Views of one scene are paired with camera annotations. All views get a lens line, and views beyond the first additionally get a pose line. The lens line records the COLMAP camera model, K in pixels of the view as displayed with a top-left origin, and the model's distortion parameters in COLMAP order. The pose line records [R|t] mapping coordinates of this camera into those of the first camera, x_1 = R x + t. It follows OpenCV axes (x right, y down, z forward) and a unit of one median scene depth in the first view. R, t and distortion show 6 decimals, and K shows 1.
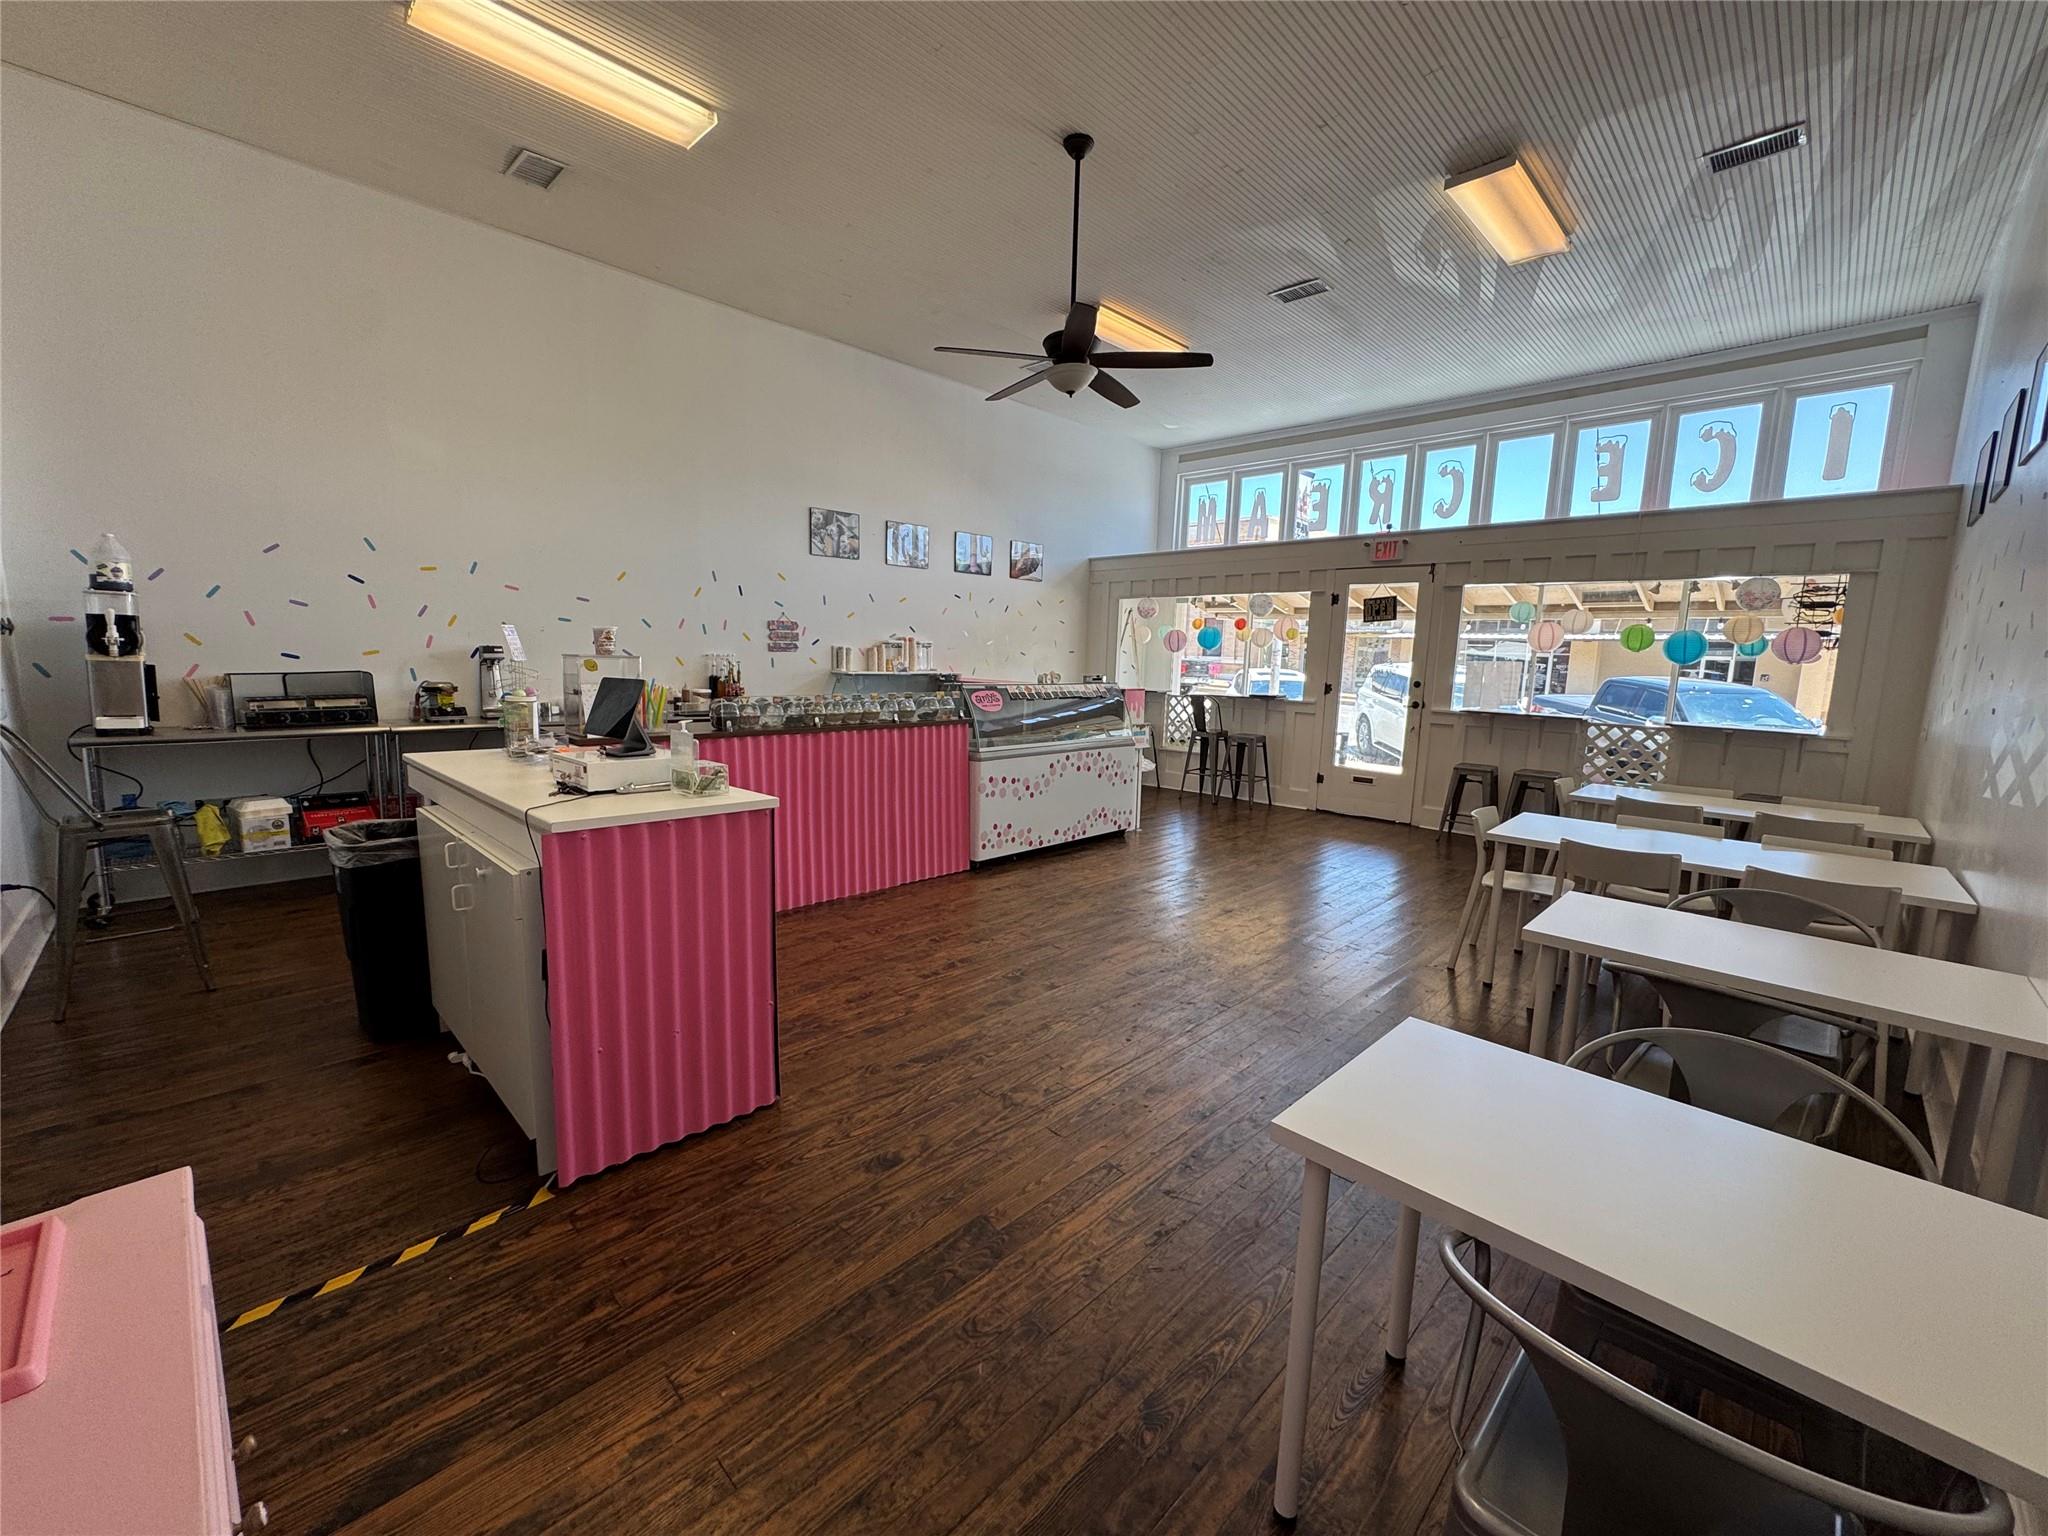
lens RADIAL K [[815.3, 0, 1017.9], [0, 815.3, 771.4], [0, 0, 1]] dist [-0.004909, 0.000962]
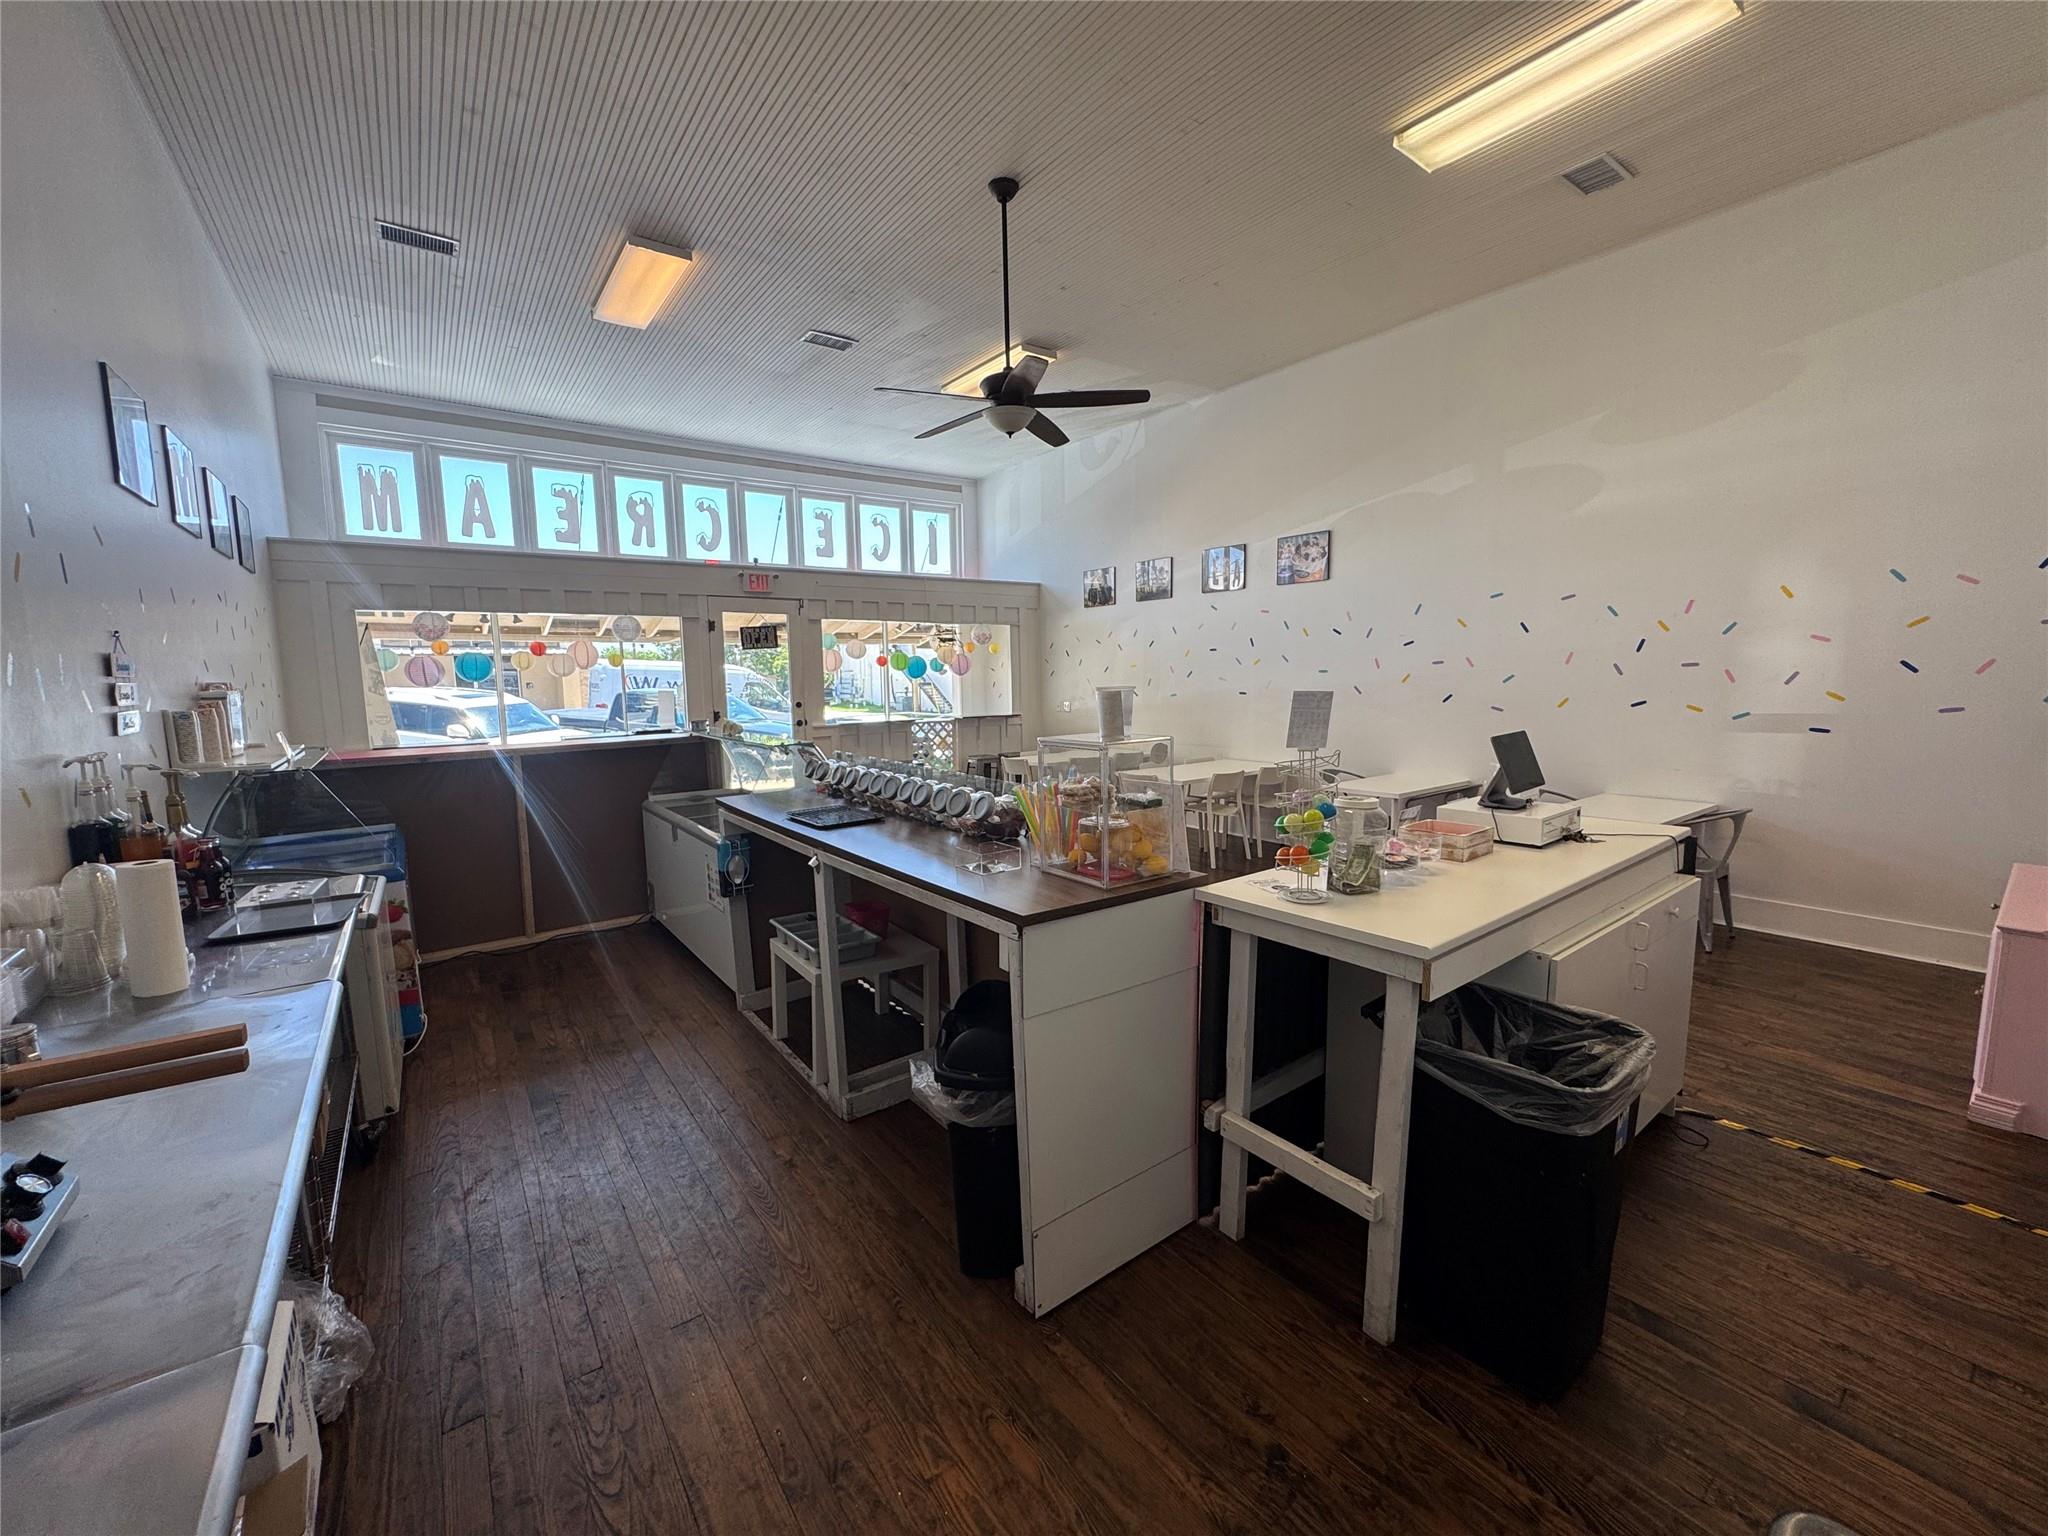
lens RADIAL K [[815.3, 0, 1022.5], [0, 815.3, 771.8], [0, 0, 1]] dist [-0.004909, 0.000962]
pose [[0.148932, -0.149785, 0.977437, -0.632576], [0.161862, 0.978822, 0.125334, -0.117200], [-0.975510, 0.139544, 0.170023, 0.567602]]
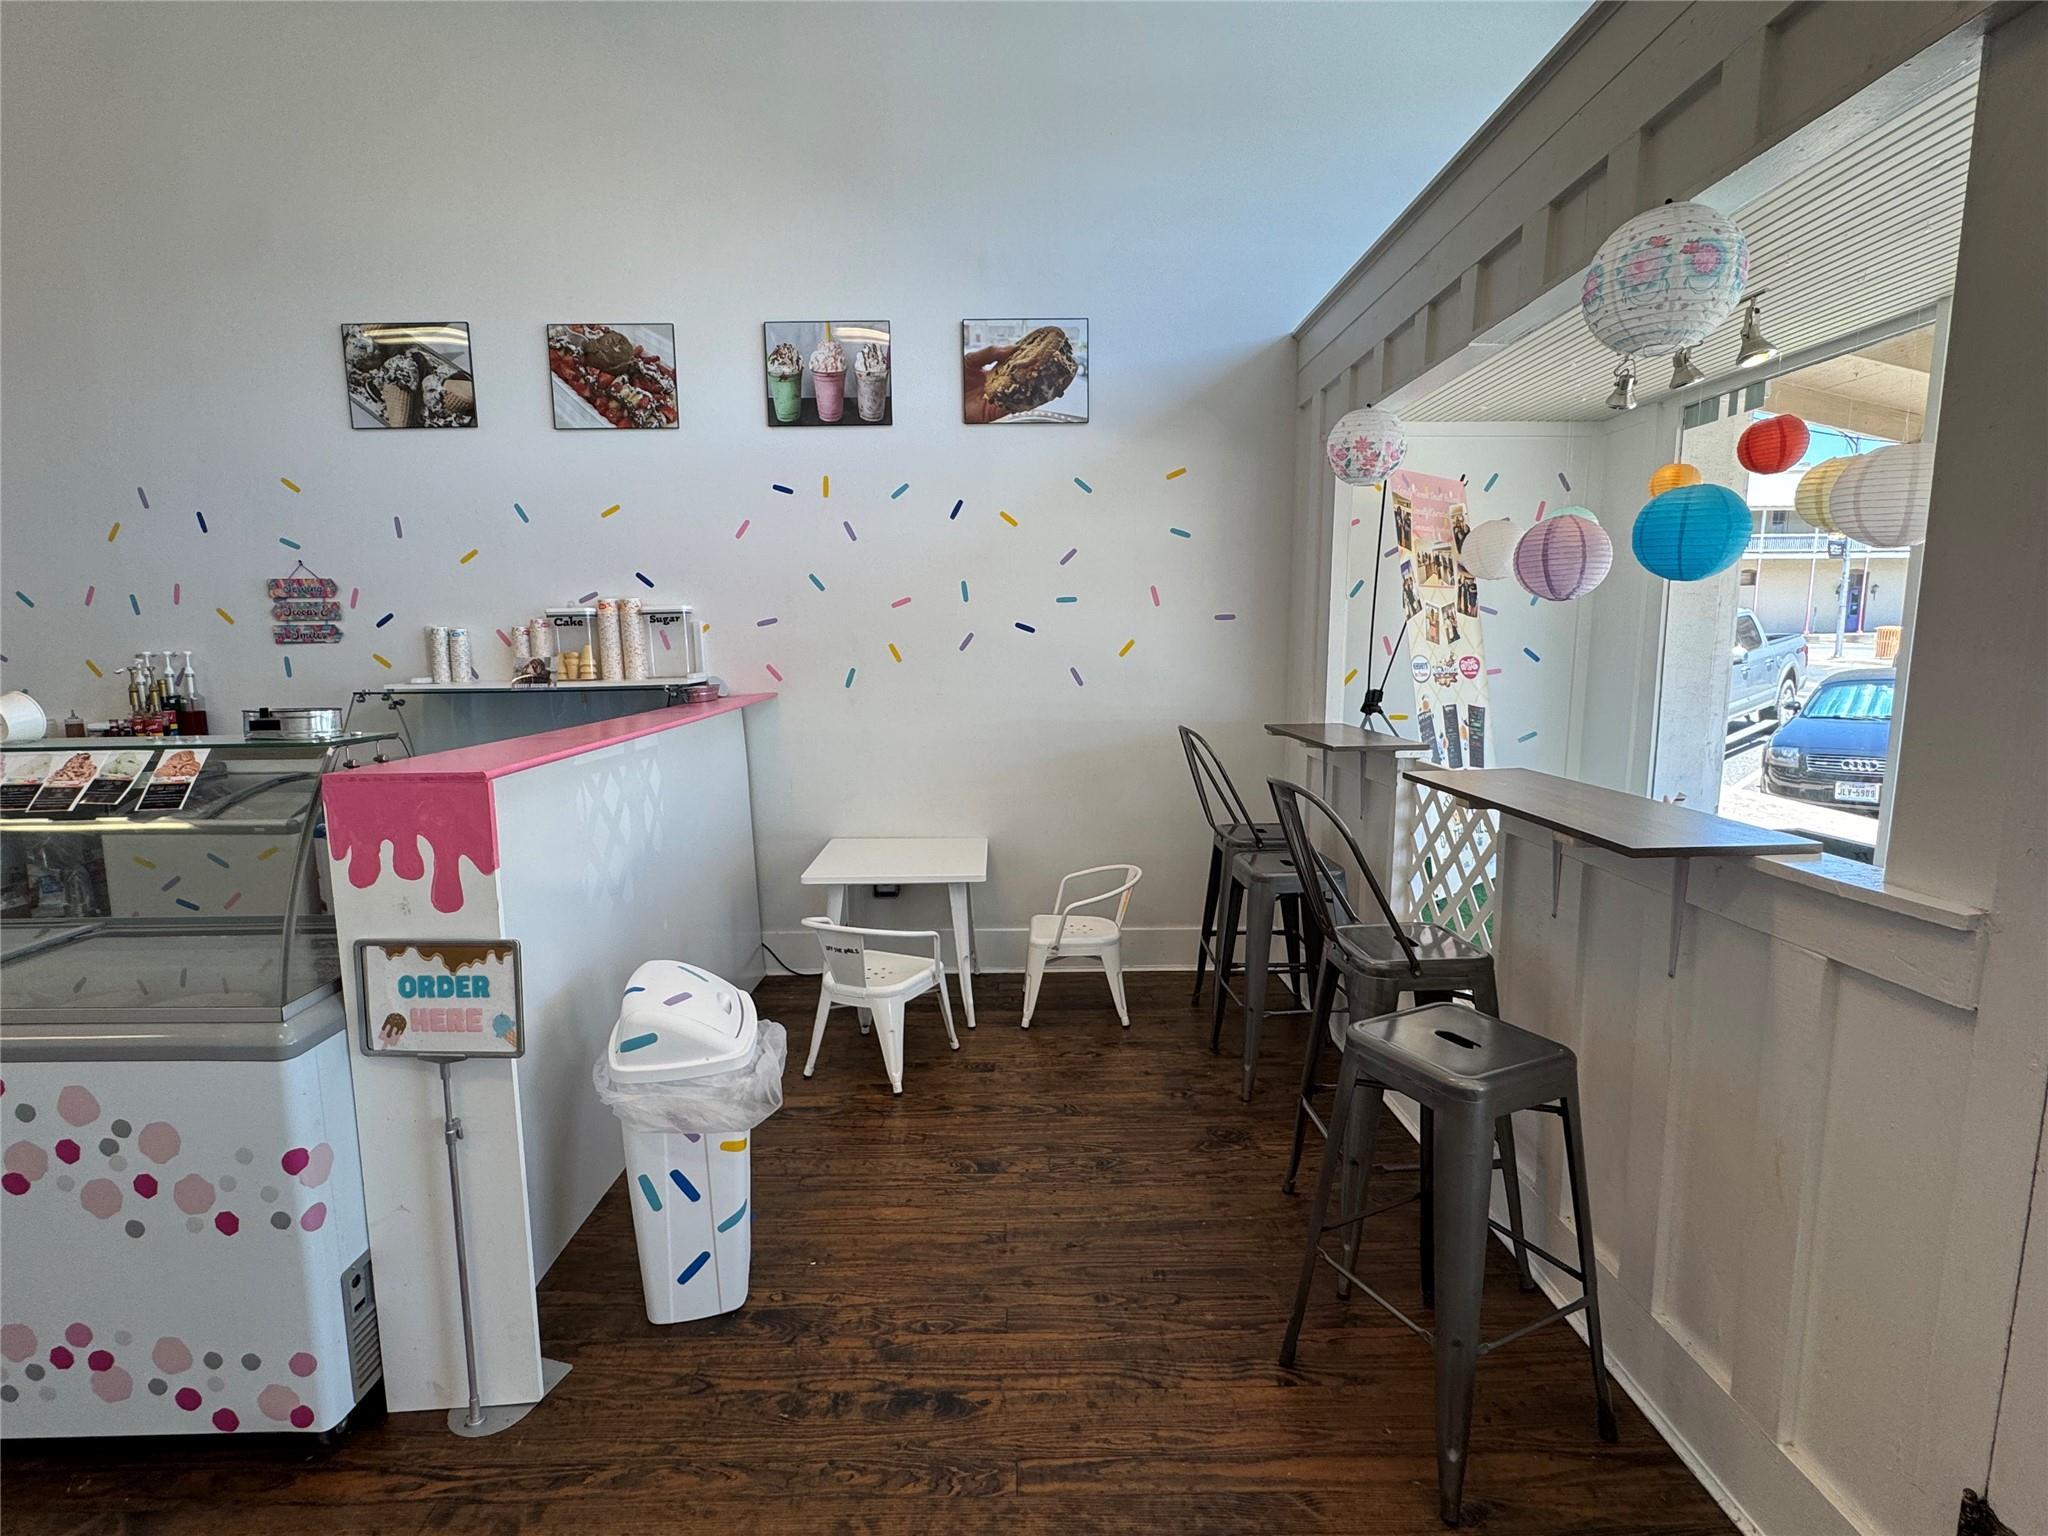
lens RADIAL K [[965.3, 0, 1019.1], [0, 965.3, 769.9], [0, 0, 1]] dist [-0.001549, -0.000261]
pose [[0.712655, 0.062242, -0.698749, 0.432875], [-0.073645, 0.997190, 0.013715, -0.118923], [0.697639, 0.041685, 0.715236, 0.947523]]
